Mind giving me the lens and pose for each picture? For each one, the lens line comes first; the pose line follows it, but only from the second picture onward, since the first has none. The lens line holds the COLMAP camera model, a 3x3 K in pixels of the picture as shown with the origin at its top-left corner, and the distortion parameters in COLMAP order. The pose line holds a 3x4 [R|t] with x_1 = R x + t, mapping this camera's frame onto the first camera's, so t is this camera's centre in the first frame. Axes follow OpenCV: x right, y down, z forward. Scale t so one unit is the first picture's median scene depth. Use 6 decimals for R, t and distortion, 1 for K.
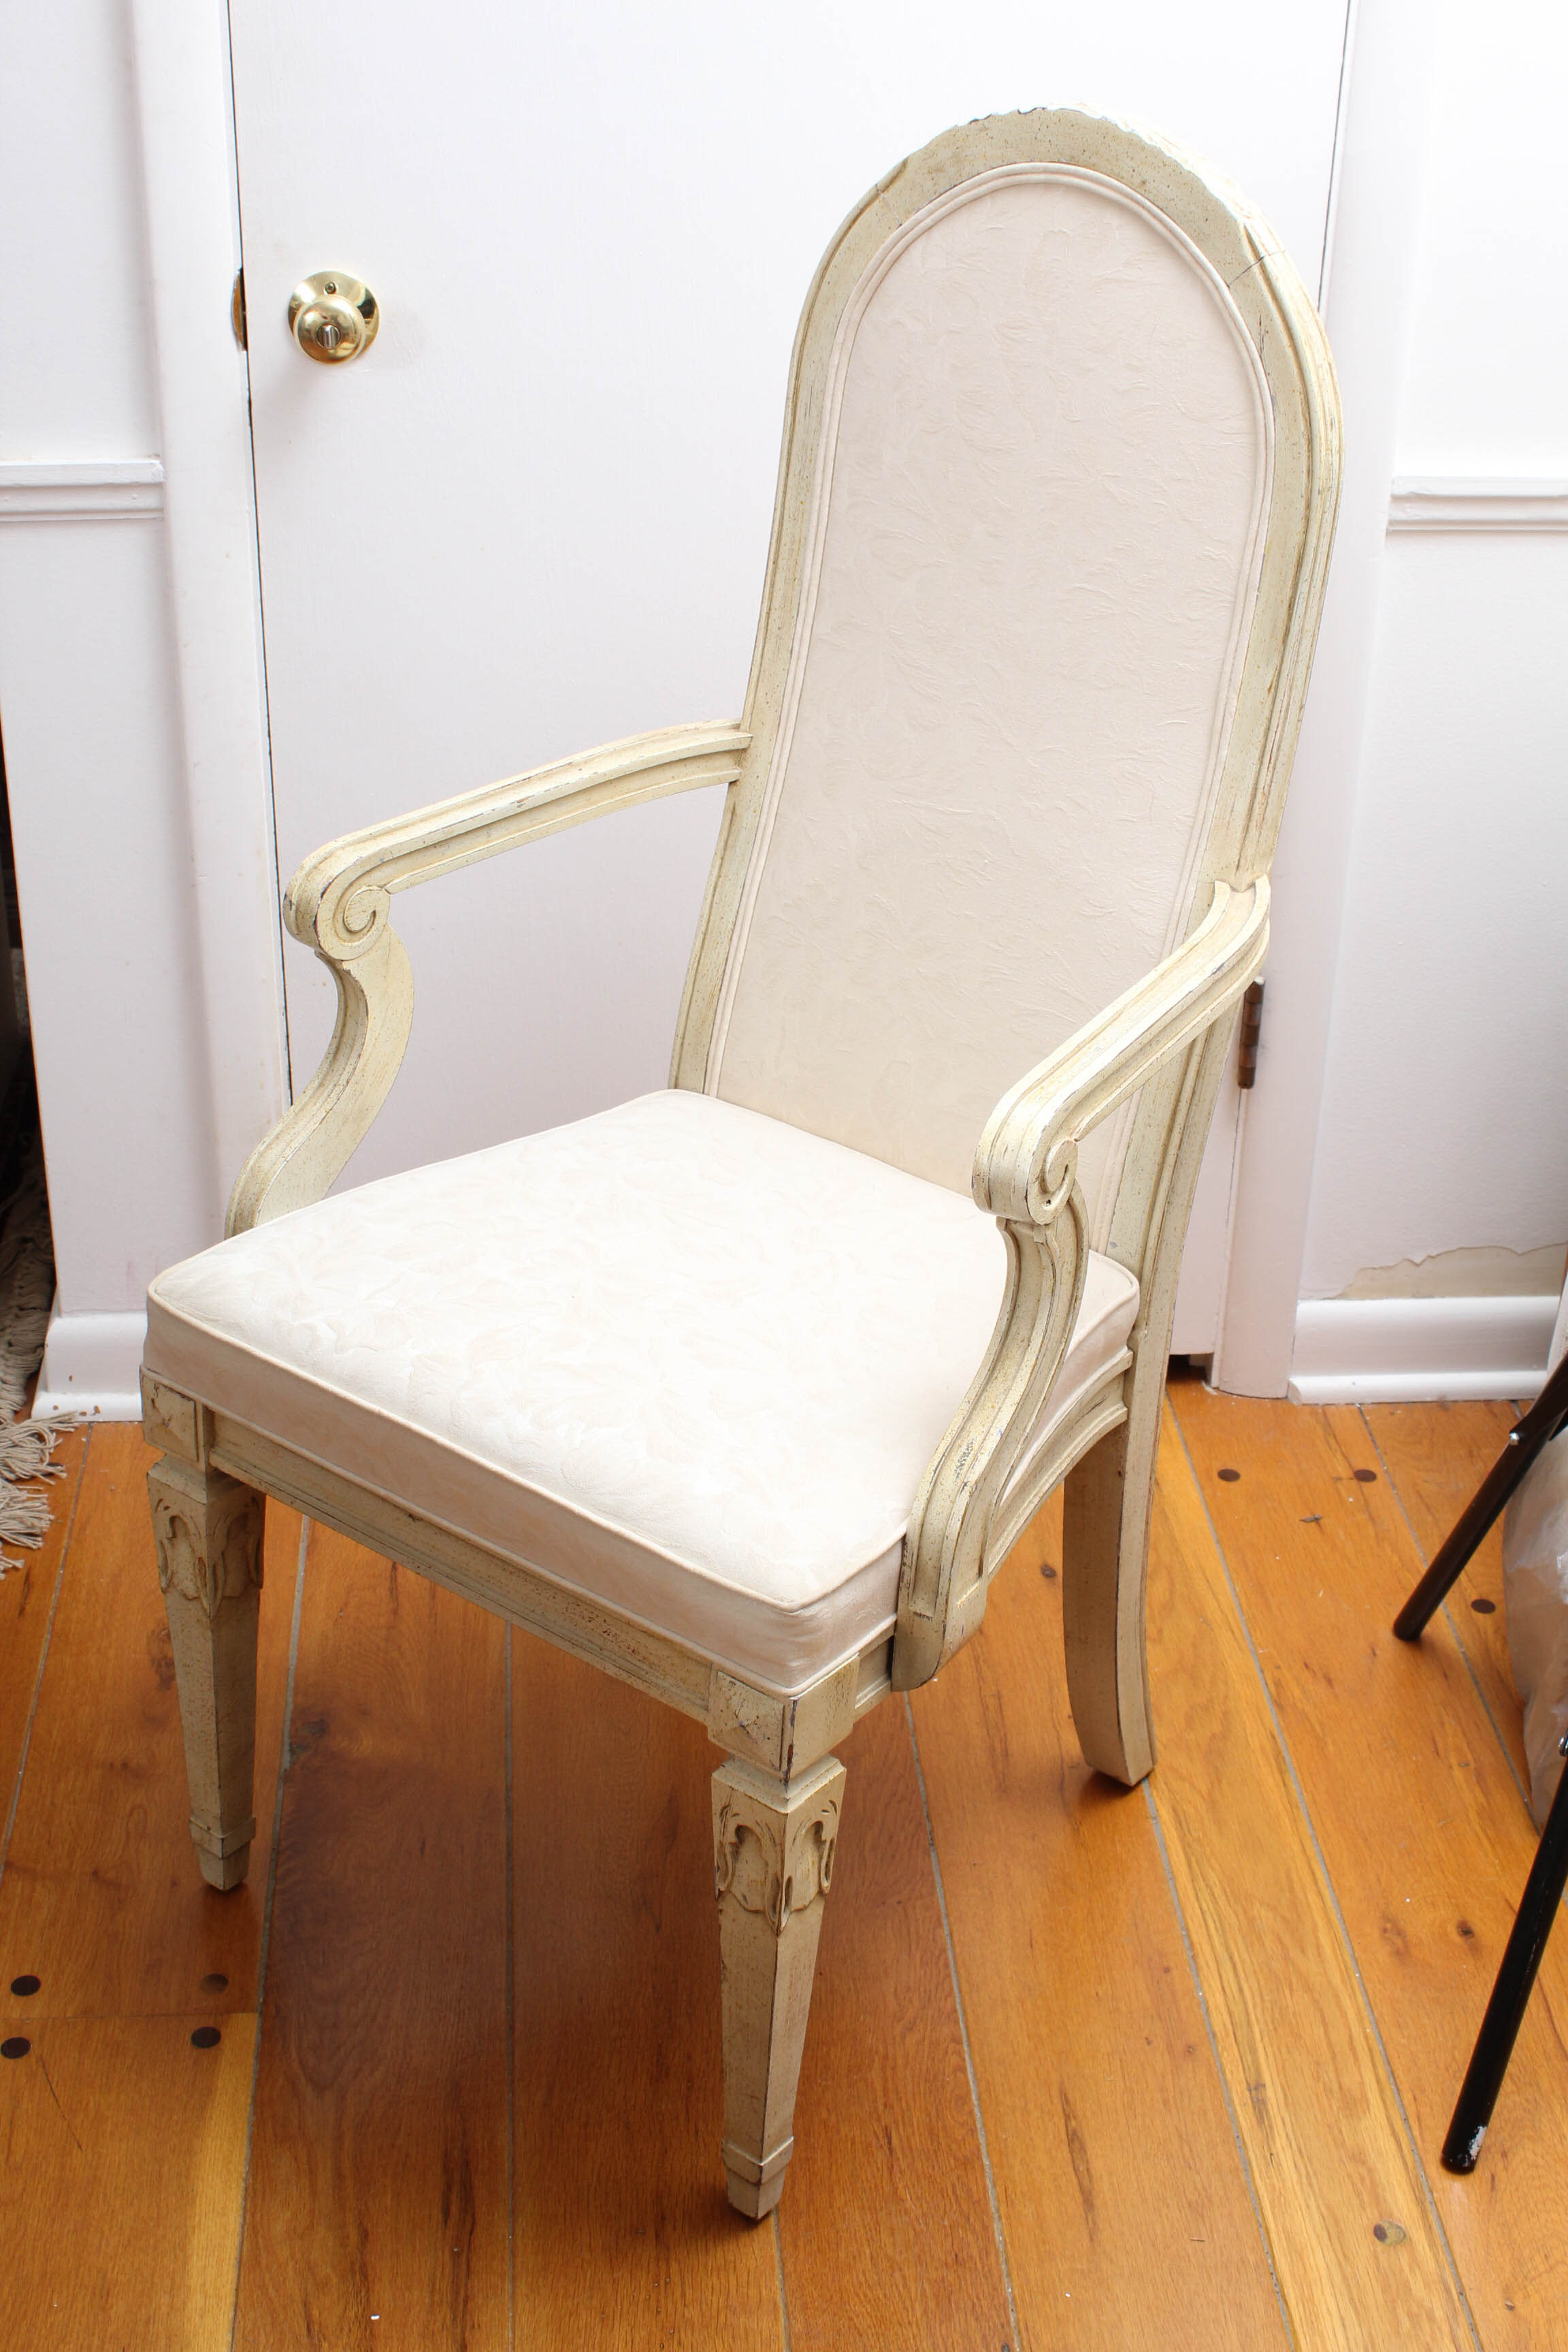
lens RADIAL K [[3245.6, 0, 765.8], [0, 3245.6, 1154.1], [0, 0, 1]] dist [-0.051787, 0.000000]
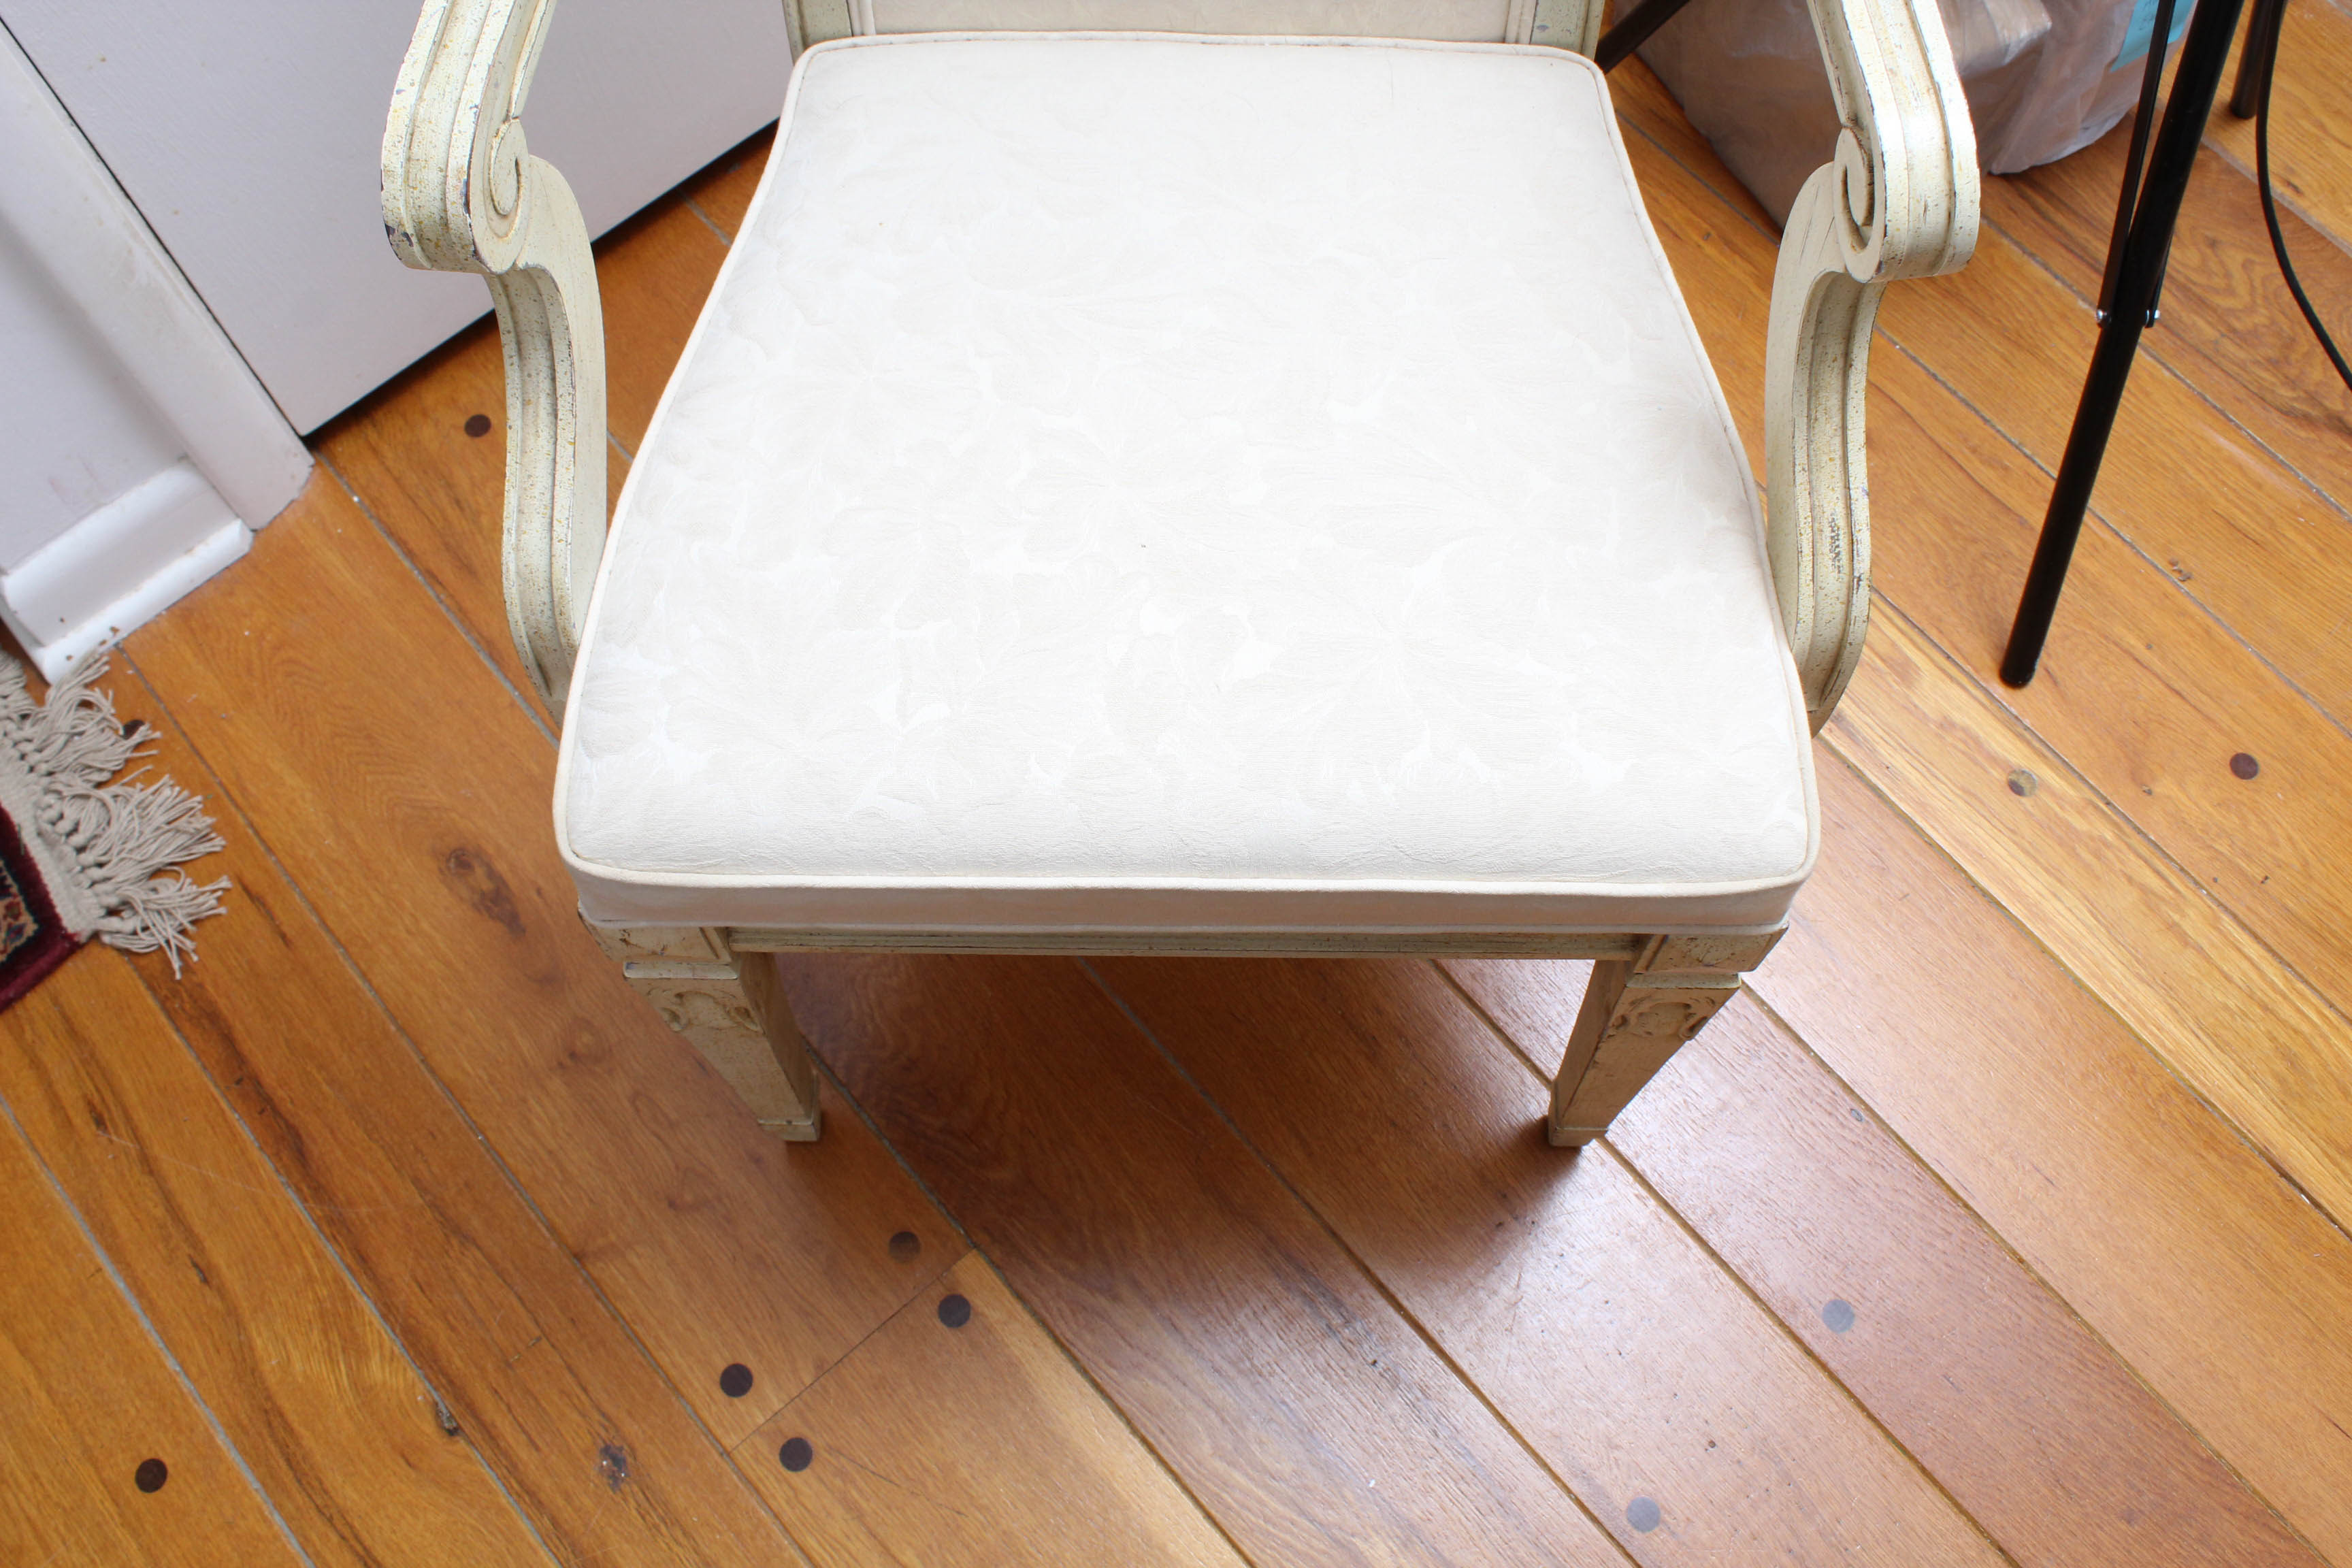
lens RADIAL K [[2203.3, 0, 1161.4], [0, 2203.3, 777.0], [0, 0, 1]] dist [-0.084547, 0.000000]
pose [[0.795762, -0.569477, 0.206055, -0.169659], [0.318340, 0.682782, 0.657623, -0.216721], [-0.515192, -0.457716, 0.724619, 0.595376]]
